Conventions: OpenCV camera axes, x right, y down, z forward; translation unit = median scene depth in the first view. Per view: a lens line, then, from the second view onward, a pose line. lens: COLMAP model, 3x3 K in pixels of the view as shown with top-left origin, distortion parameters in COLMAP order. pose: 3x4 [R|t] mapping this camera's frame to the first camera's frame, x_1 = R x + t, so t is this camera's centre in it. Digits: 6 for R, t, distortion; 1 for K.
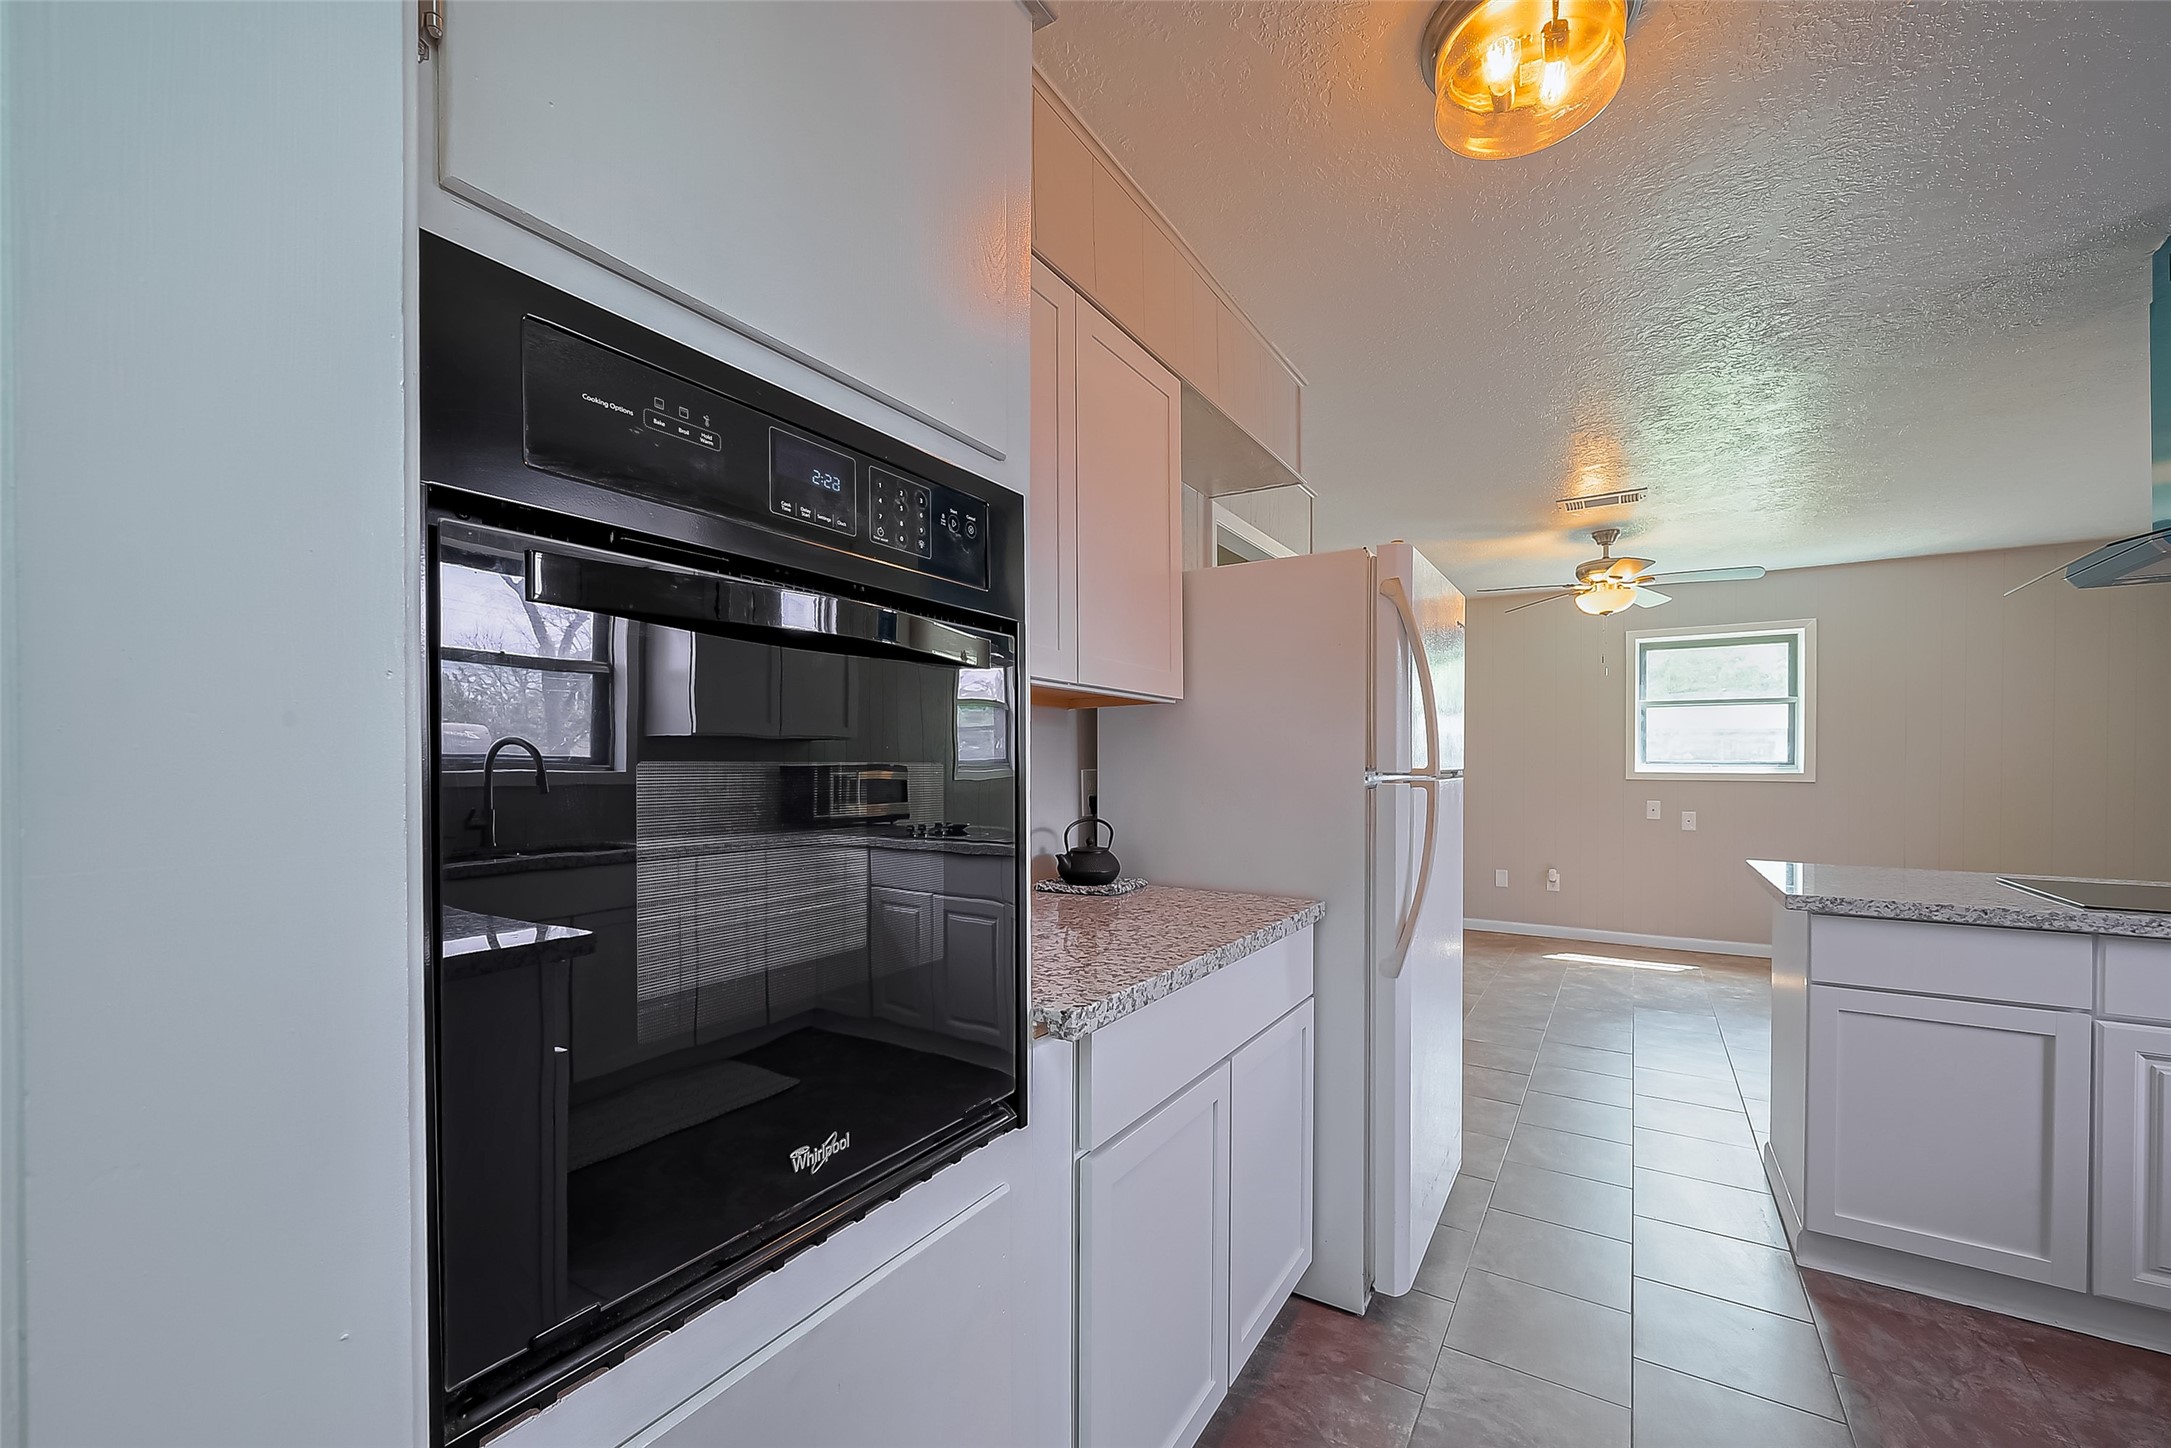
lens RADIAL K [[869.9, 0, 1081.0], [0, 869.9, 761.0], [0, 0, 1]] dist [0.002360, -0.000890]
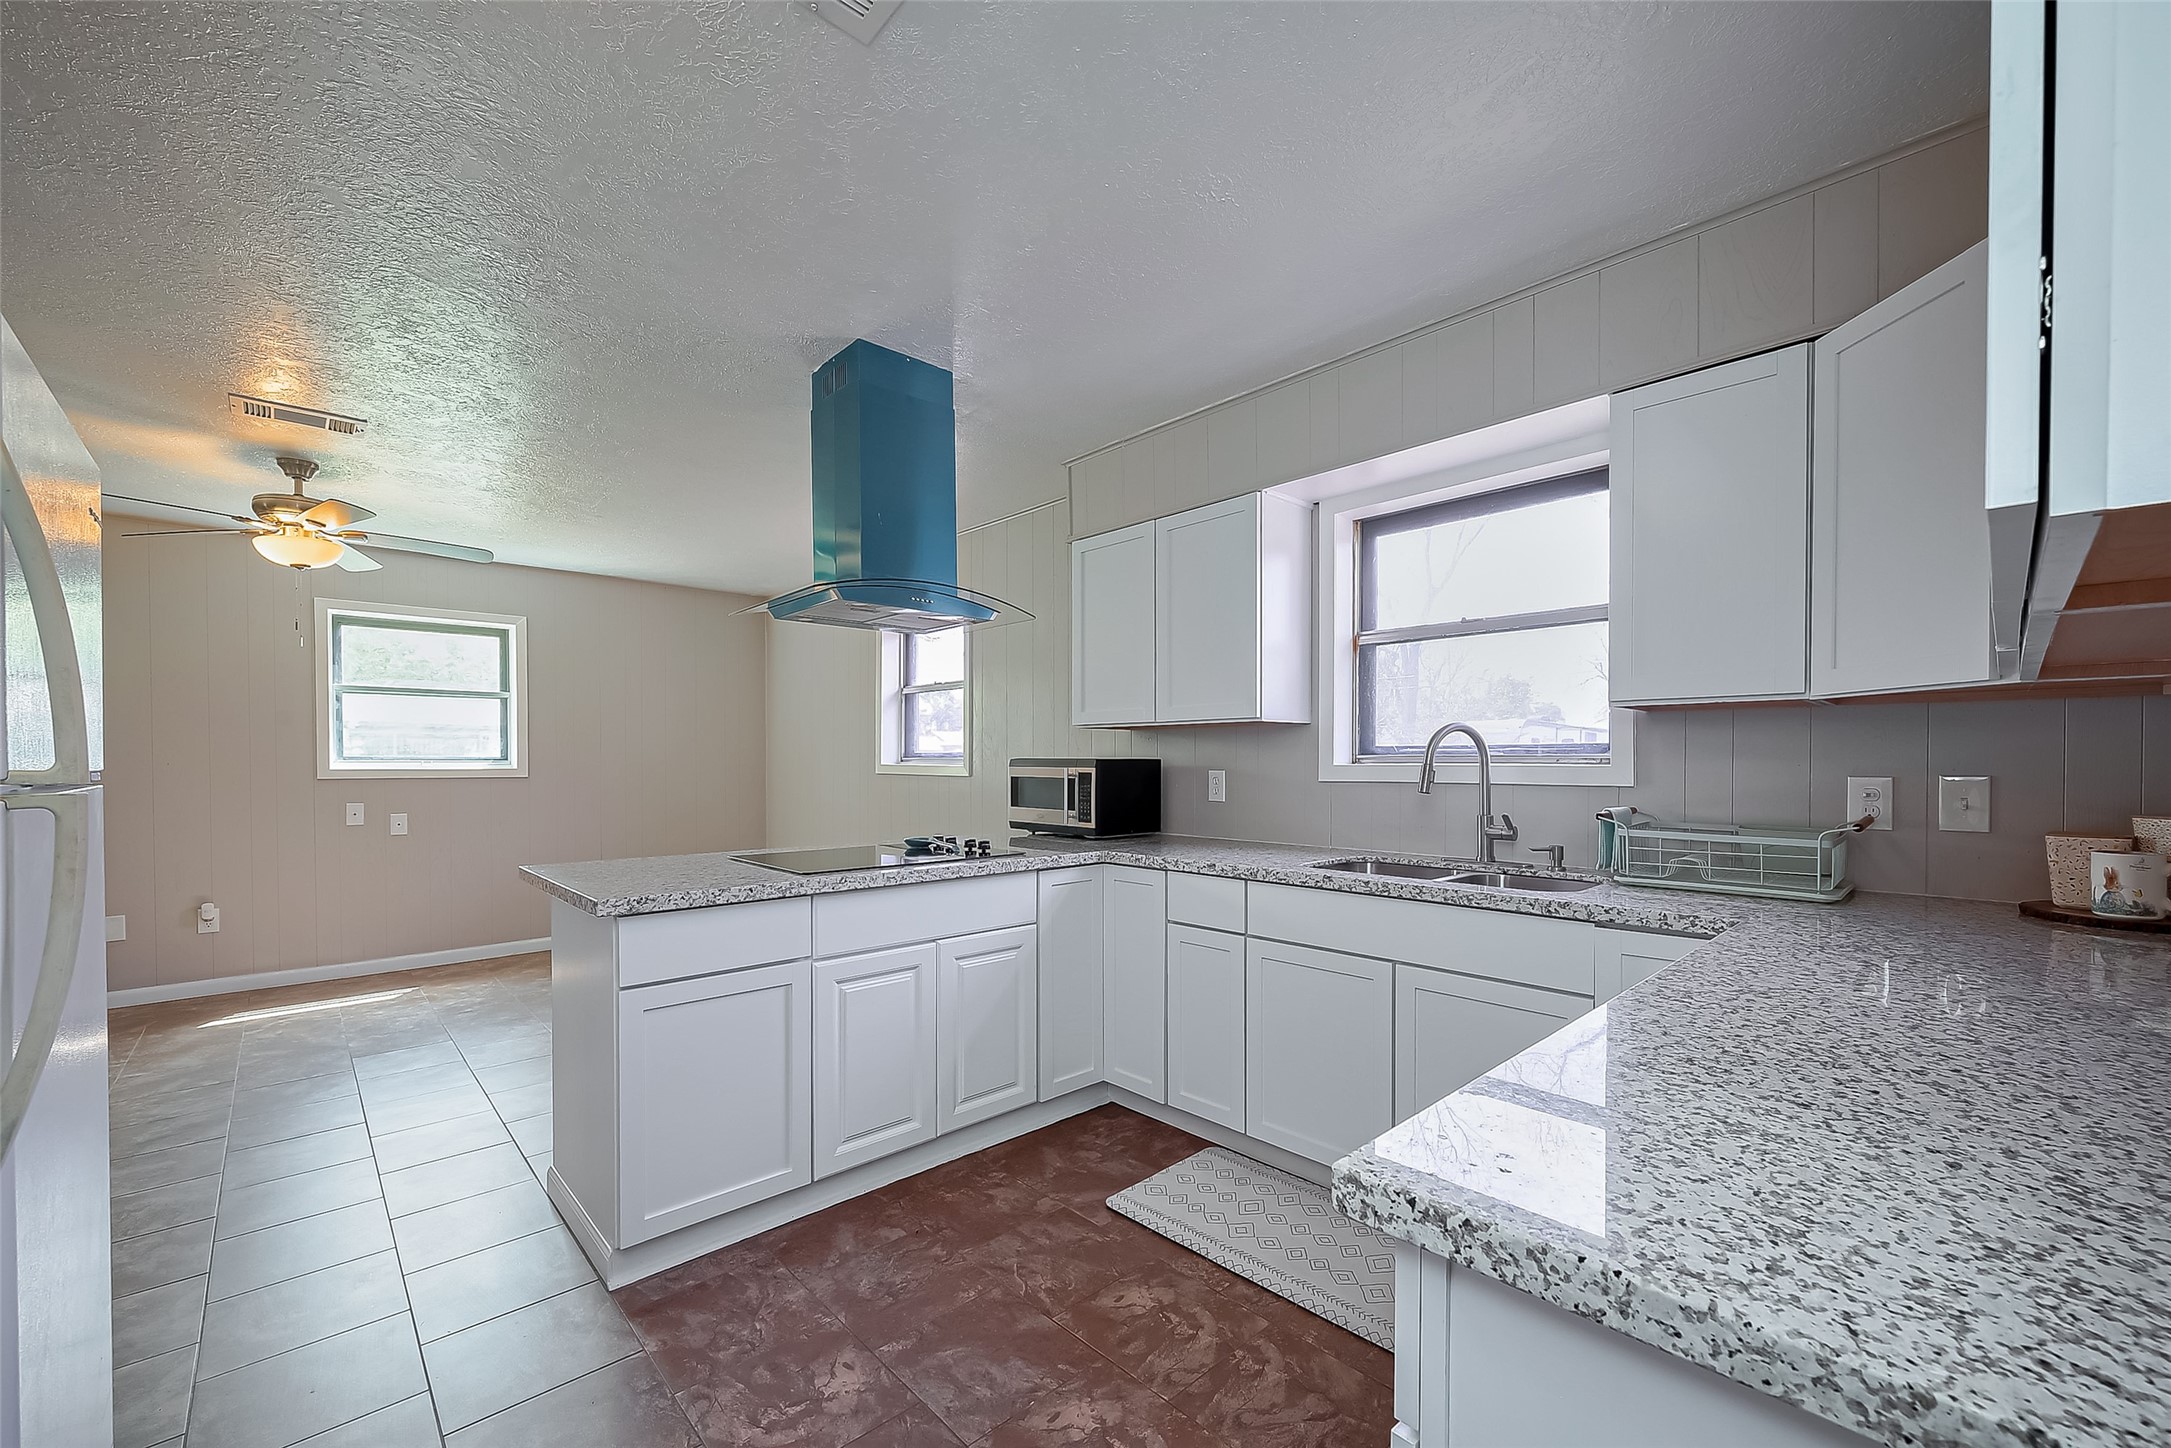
lens RADIAL K [[869.9, 0, 1103.4], [0, 869.9, 770.6], [0, 0, 1]] dist [0.002360, -0.000890]
pose [[0.246479, -0.015316, 0.969027, 0.021895], [-0.000298, 0.999874, 0.015880, 0.000190], [-0.969148, -0.004202, 0.246443, 0.111405]]
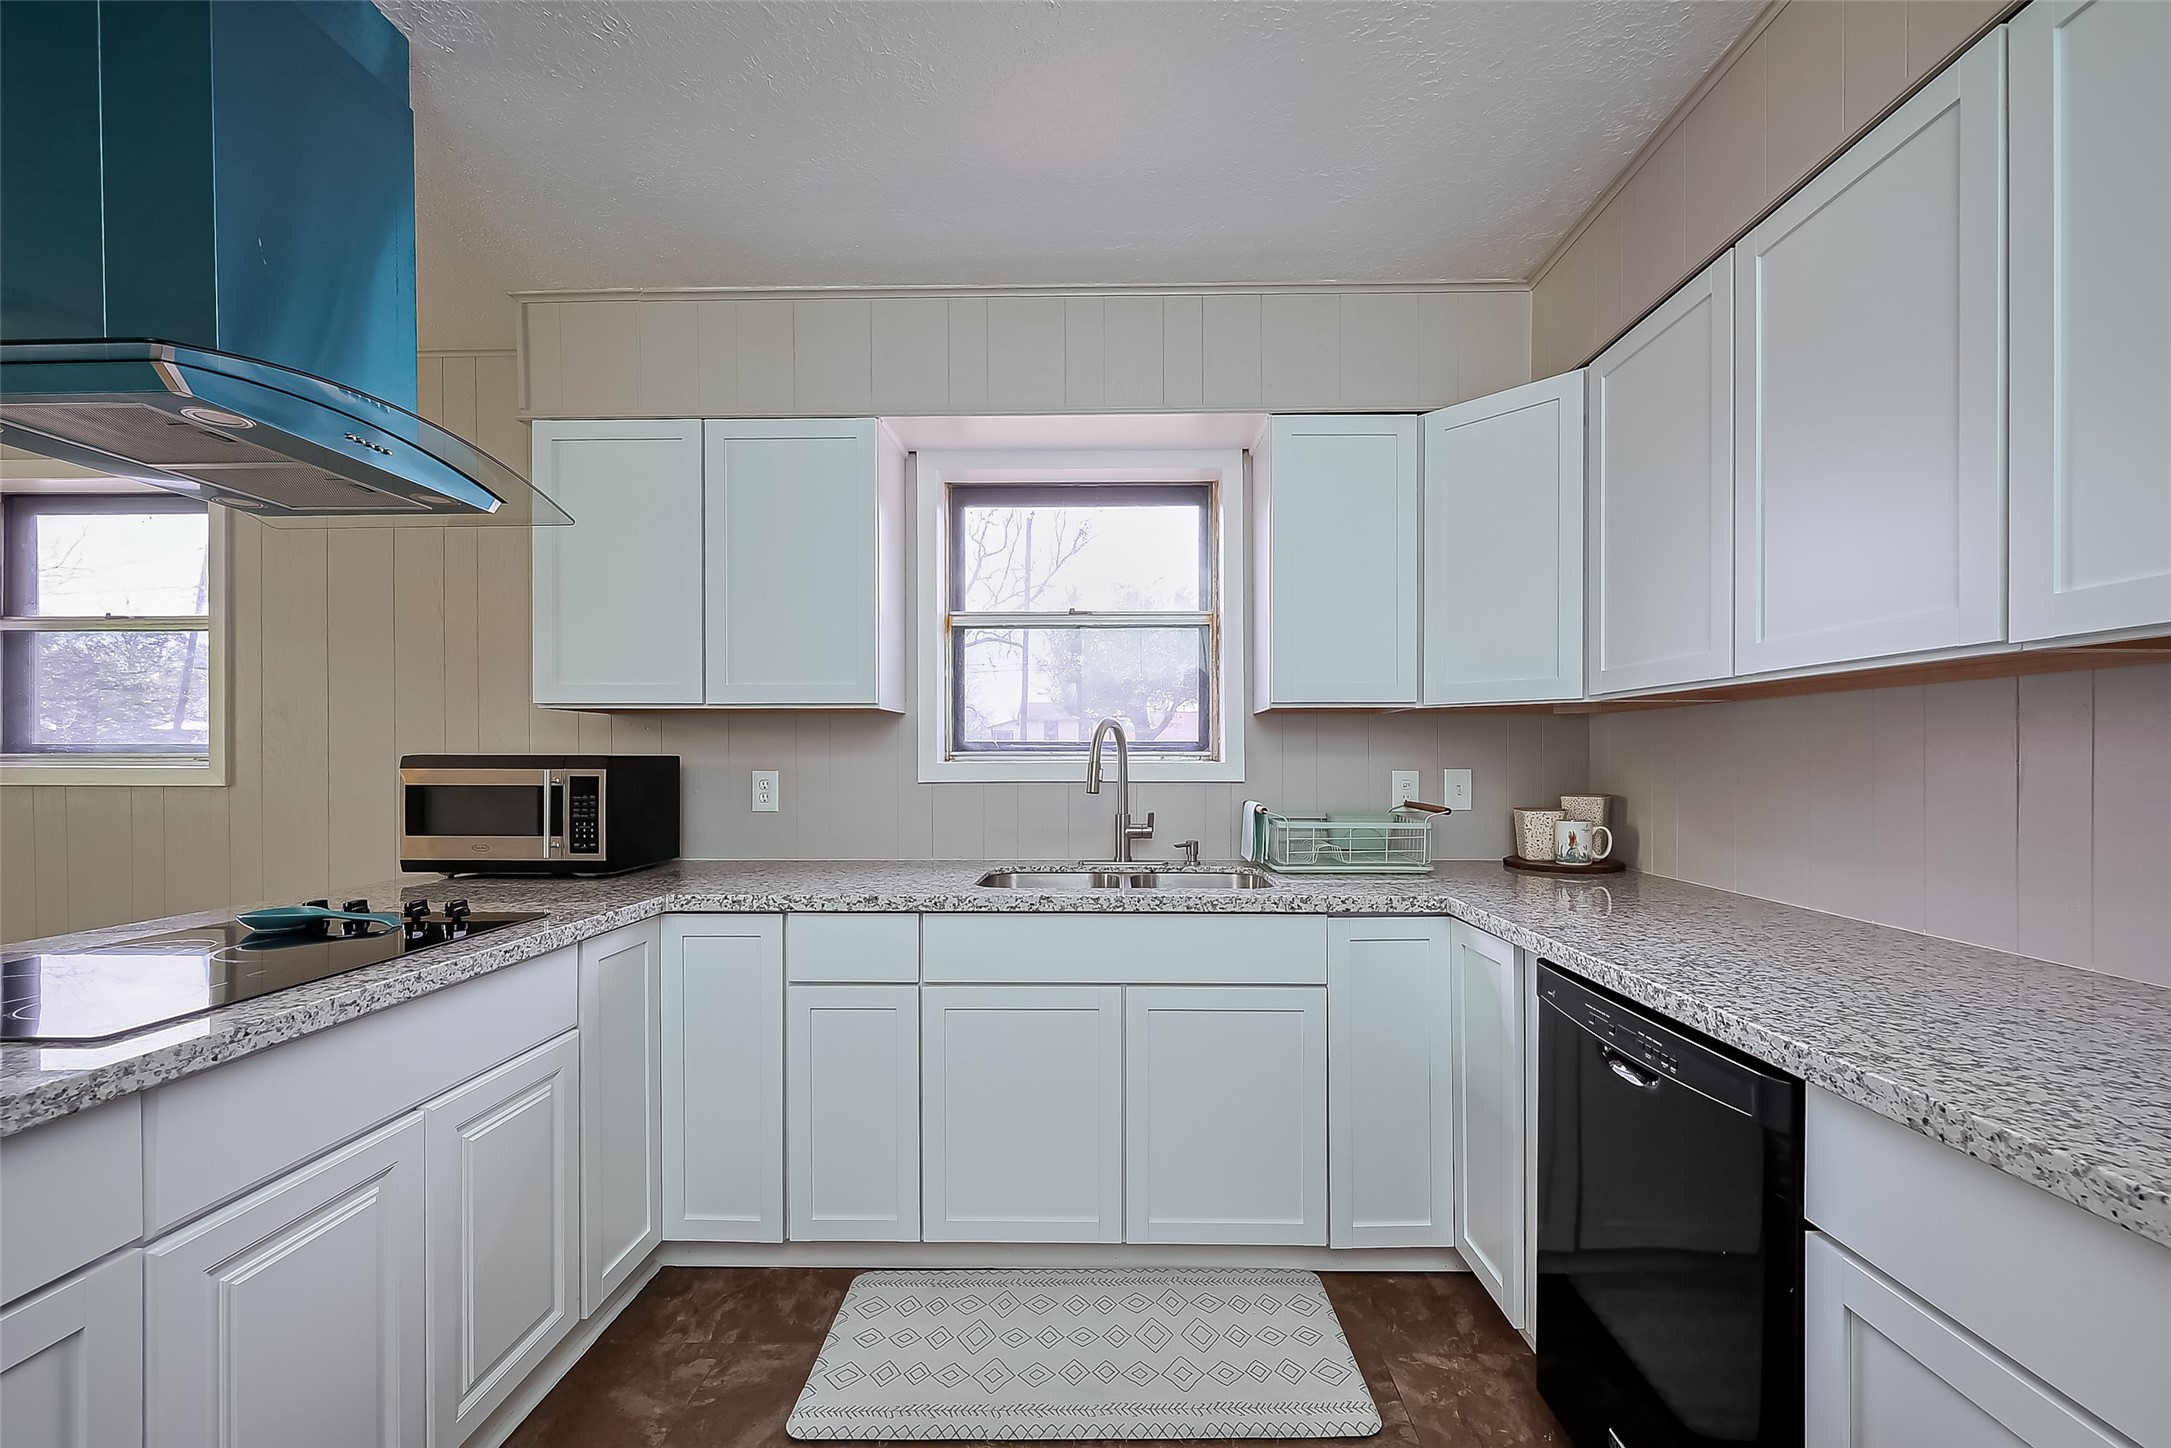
lens RADIAL K [[869.9, 0, 1086.3], [0, 869.9, 756.3], [0, 0, 1]] dist [0.002360, -0.000890]
pose [[-0.513314, -0.006071, 0.858180, 0.165997], [-0.002556, 0.999981, 0.005545, -0.001234], [-0.858197, 0.000652, -0.513320, 0.304834]]
